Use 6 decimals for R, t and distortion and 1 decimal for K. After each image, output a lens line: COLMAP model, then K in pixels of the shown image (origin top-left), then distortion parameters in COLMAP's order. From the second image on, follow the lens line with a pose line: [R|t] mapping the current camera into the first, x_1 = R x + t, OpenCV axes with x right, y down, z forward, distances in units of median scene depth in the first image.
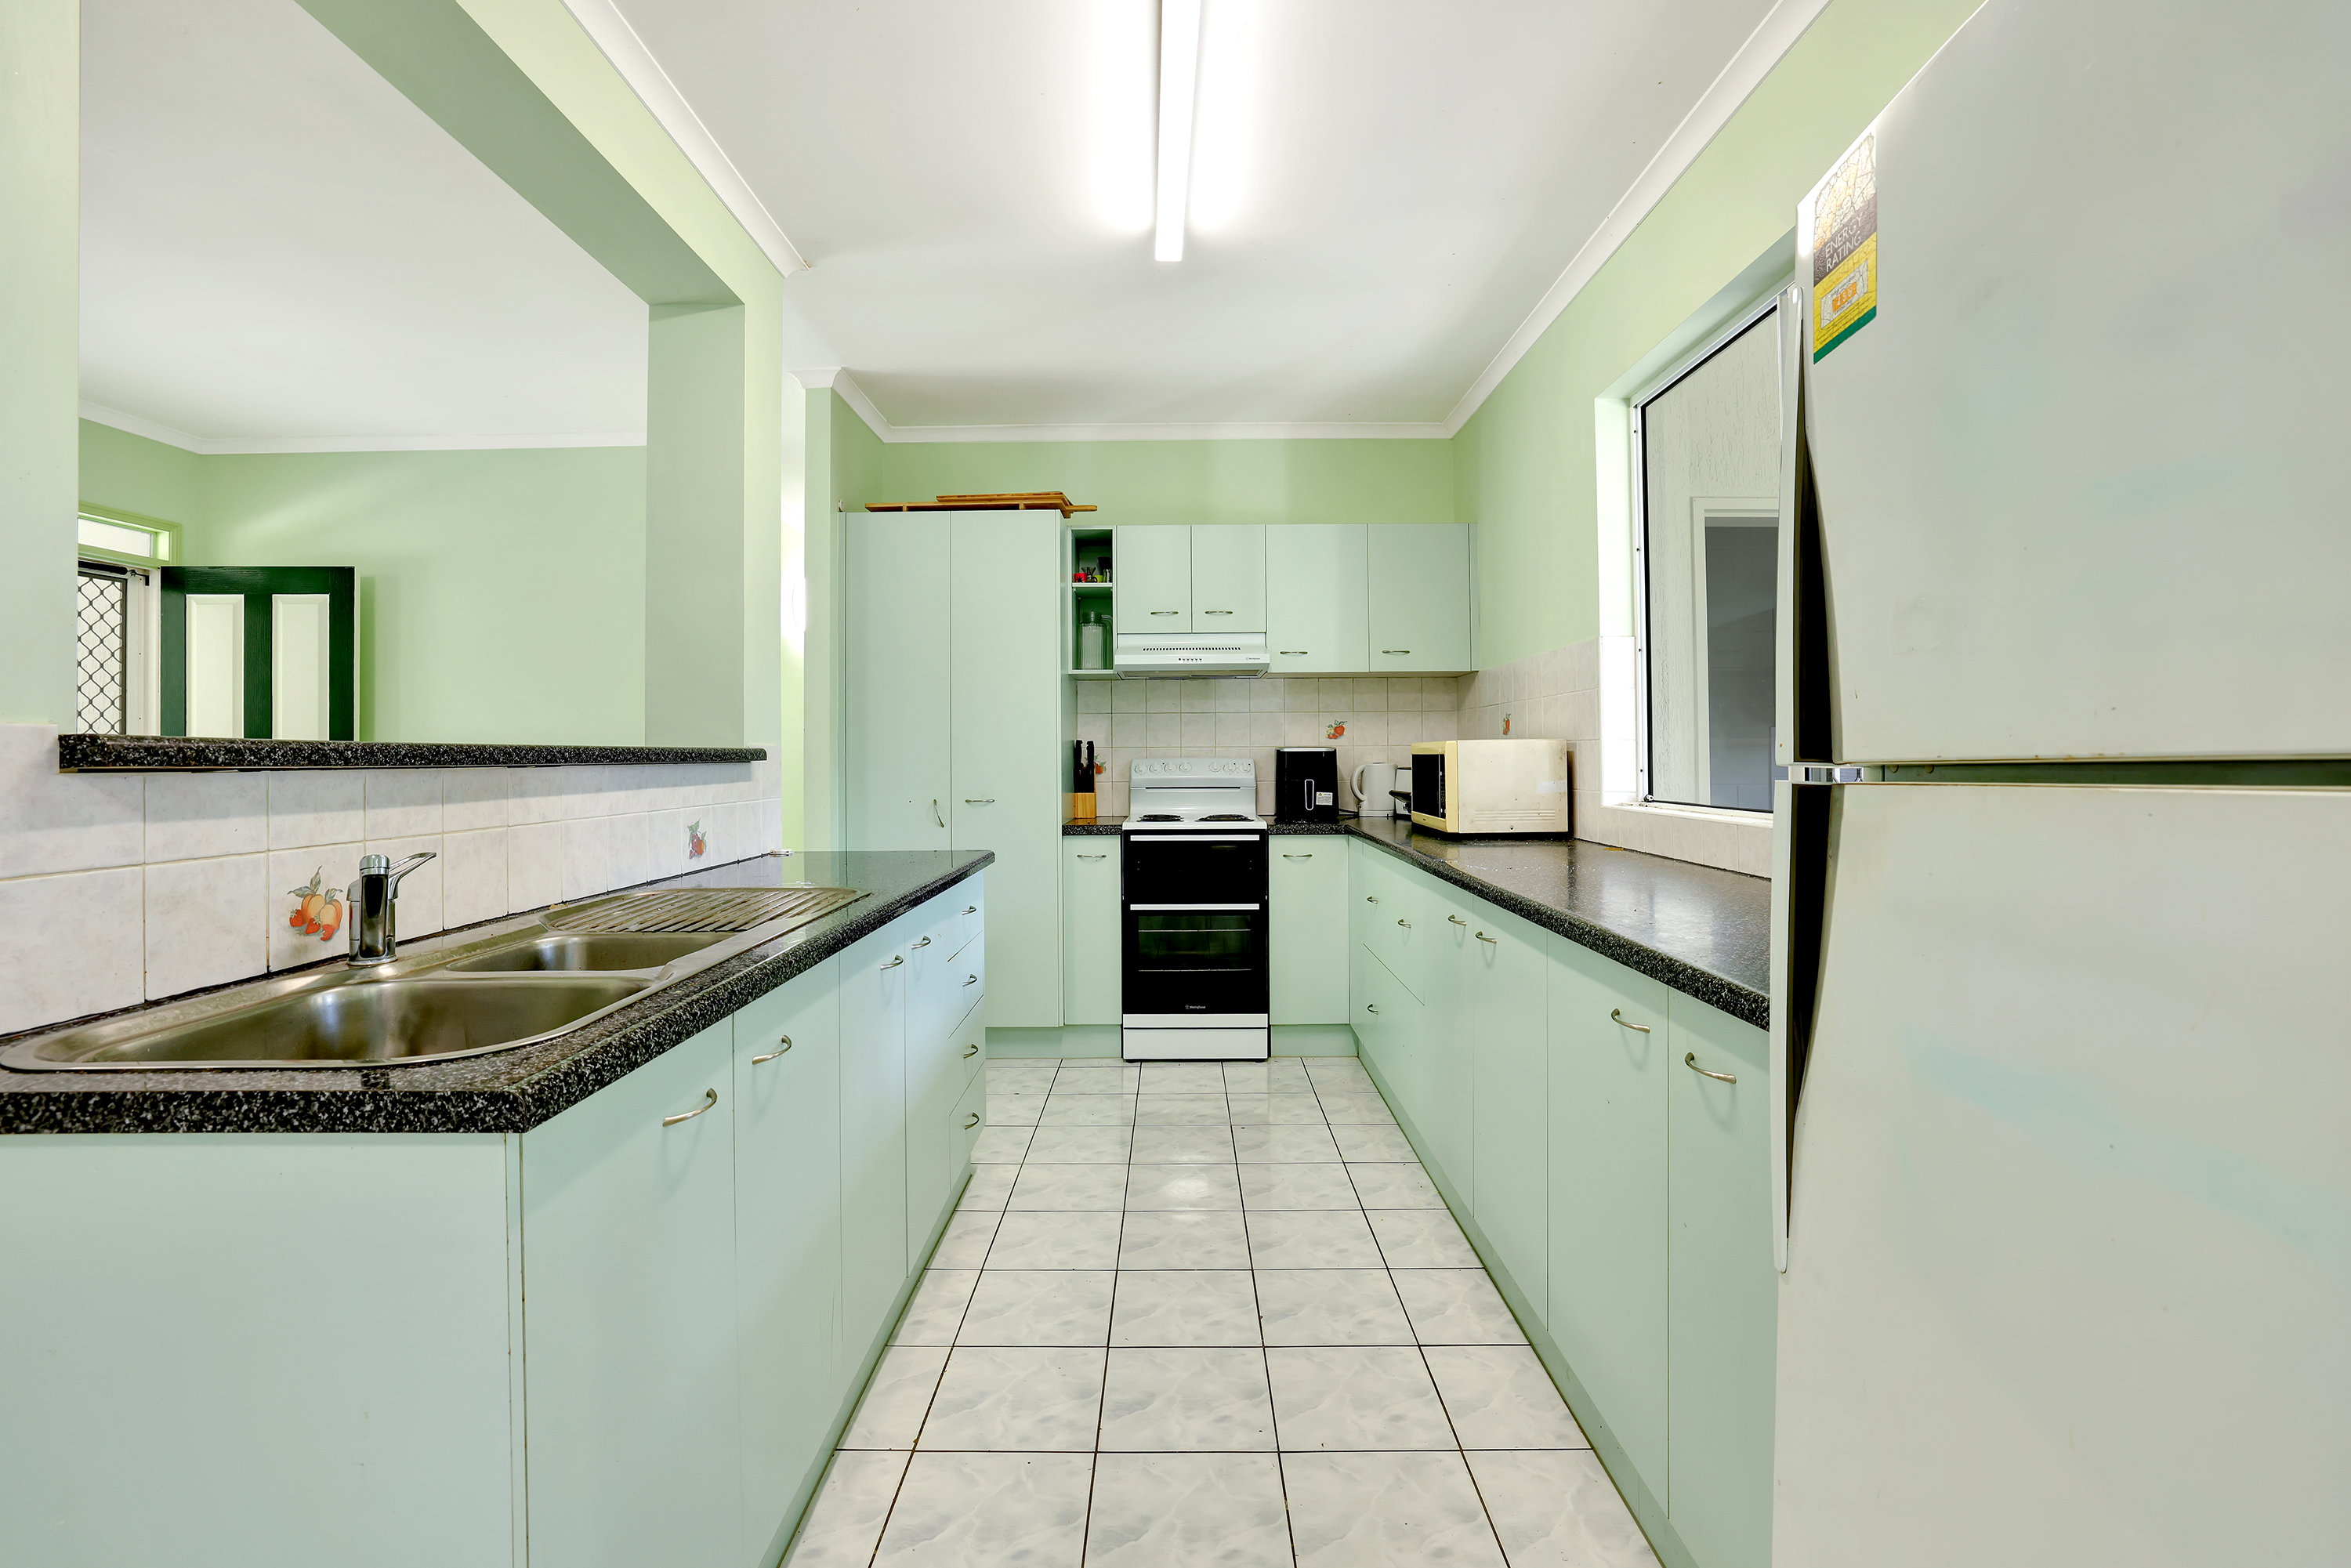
lens RADIAL K [[1014.3, 0, 1166.5], [0, 1014.3, 747.8], [0, 0, 1]] dist [-0.034743, 0.001459]
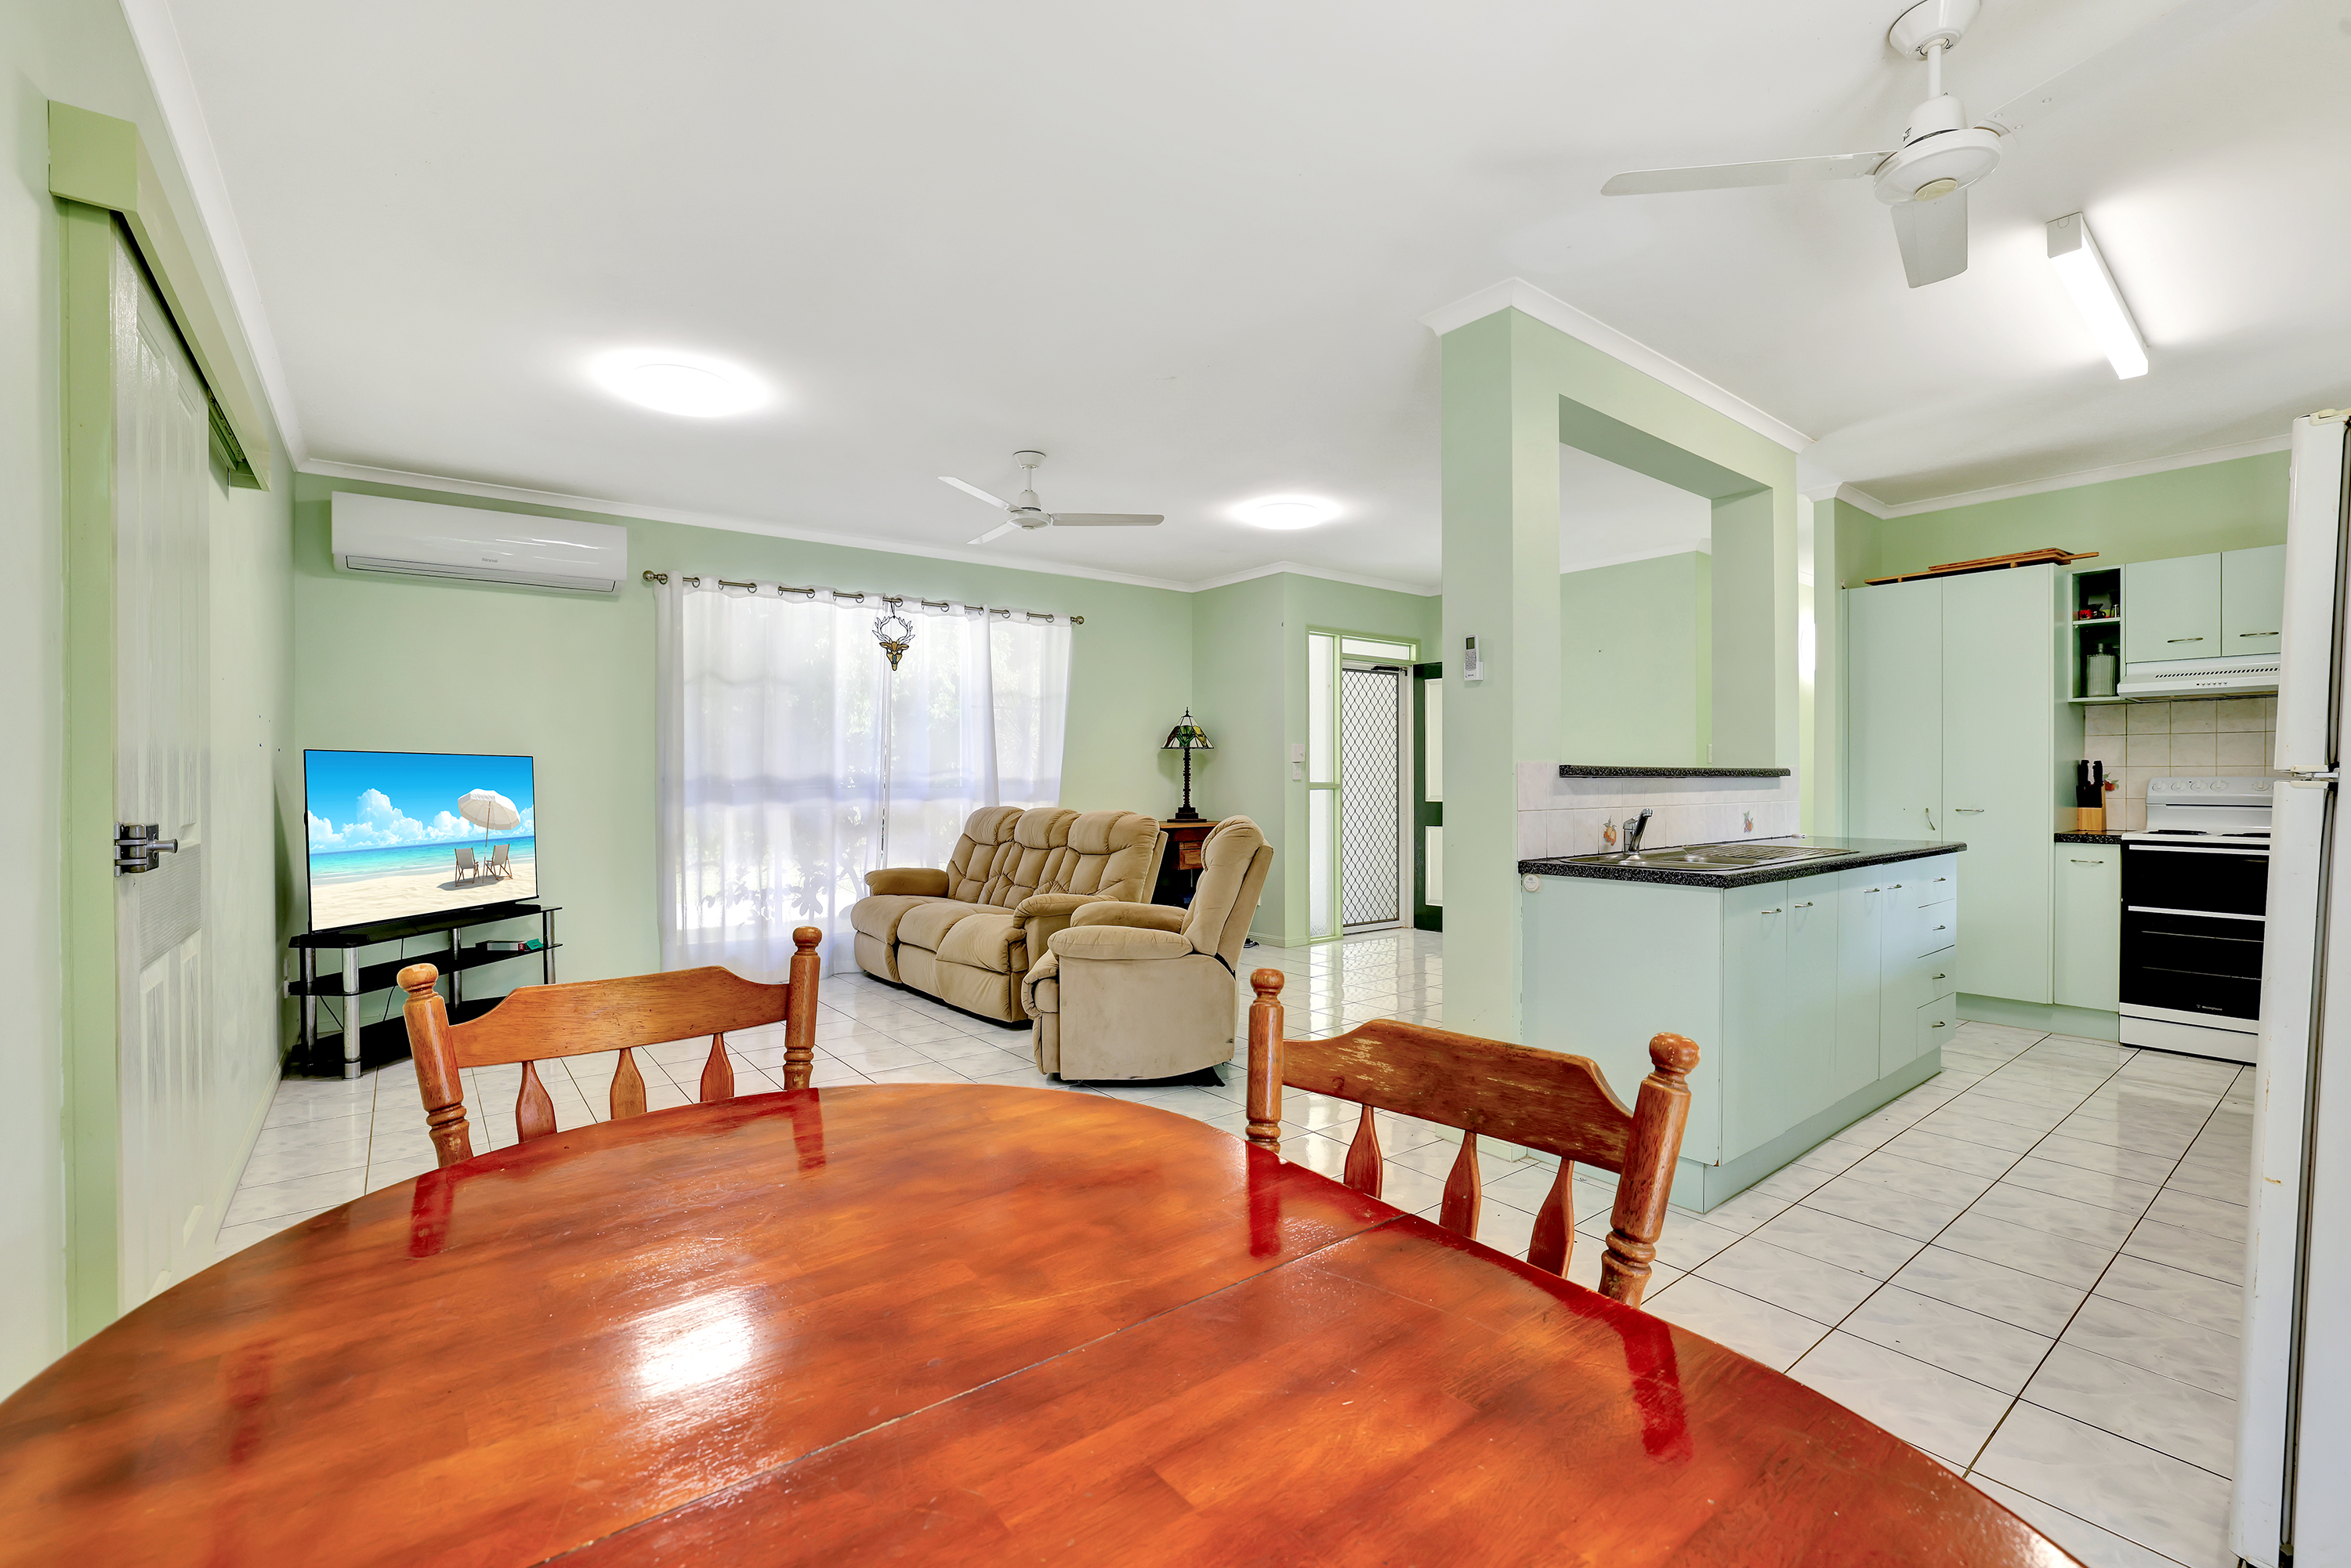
lens RADIAL K [[1014.3, 0, 1165.8], [0, 1014.3, 770.5], [0, 0, 1]] dist [-0.034743, 0.001459]
pose [[0.610701, 0.005172, -0.791845, 0.170081], [0.001571, 0.999969, 0.007743, -0.006603], [0.791860, -0.005973, 0.610674, -0.503212]]
